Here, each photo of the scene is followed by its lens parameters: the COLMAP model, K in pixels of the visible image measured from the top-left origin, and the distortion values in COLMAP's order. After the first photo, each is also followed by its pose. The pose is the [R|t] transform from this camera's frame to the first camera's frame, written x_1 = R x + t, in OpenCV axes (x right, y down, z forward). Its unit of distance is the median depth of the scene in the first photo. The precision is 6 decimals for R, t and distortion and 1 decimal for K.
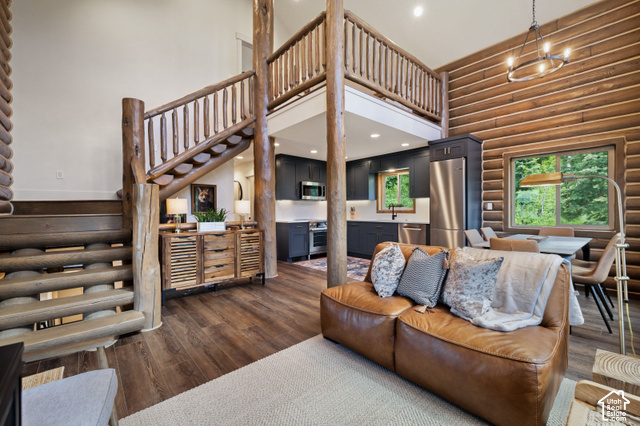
lens RADIAL K [[270.7, 0, 320.0], [0, 270.7, 213.0], [0, 0, 1]] dist [0.000191, 0.000000]
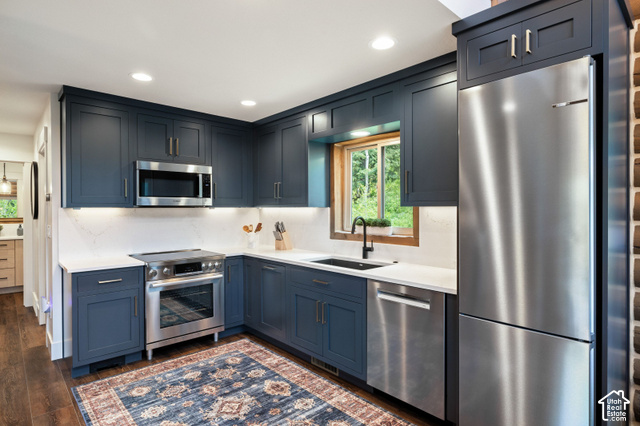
lens RADIAL K [[349.2, 0, 320.0], [0, 349.2, 213.0], [0, 0, 1]] dist [-0.004855, -0.001559]
pose [[0.999899, 0.003158, 0.013888, 0.216784], [-0.003153, 0.999995, -0.000366, -0.045106], [-0.013889, 0.000322, 0.999903, 0.540617]]
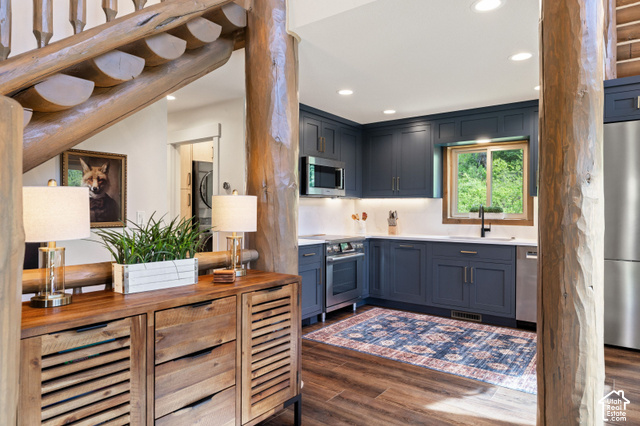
lens RADIAL K [[416.3, 0, 320.0], [0, 416.3, 213.0], [0, 0, 1]] dist [0.004219, 0.001242]
pose [[0.977768, 0.008706, 0.209507, -0.216809], [-0.007834, 0.999957, -0.004993, -0.016179], [-0.209541, 0.003240, 0.977794, 0.320418]]
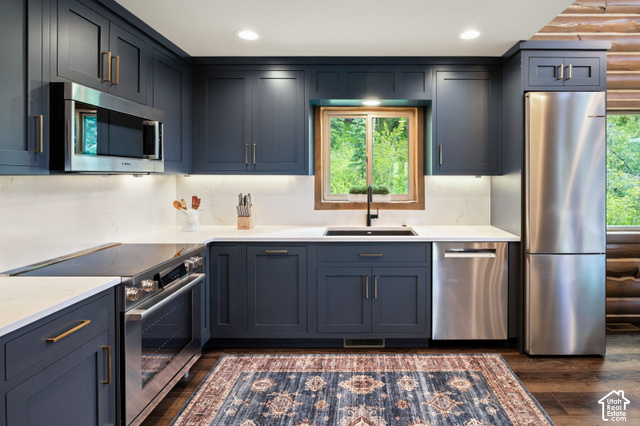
lens RADIAL K [[334.7, 0, 361.5], [0, 334.7, 176.2], [0, 0, 1]] dist [-0.005521, -0.000717]
pose [[0.658611, 0.003883, 0.752473, -0.120574], [0.002811, 0.999967, -0.007621, -0.049735], [-0.752478, 0.007134, 0.658579, 0.747911]]
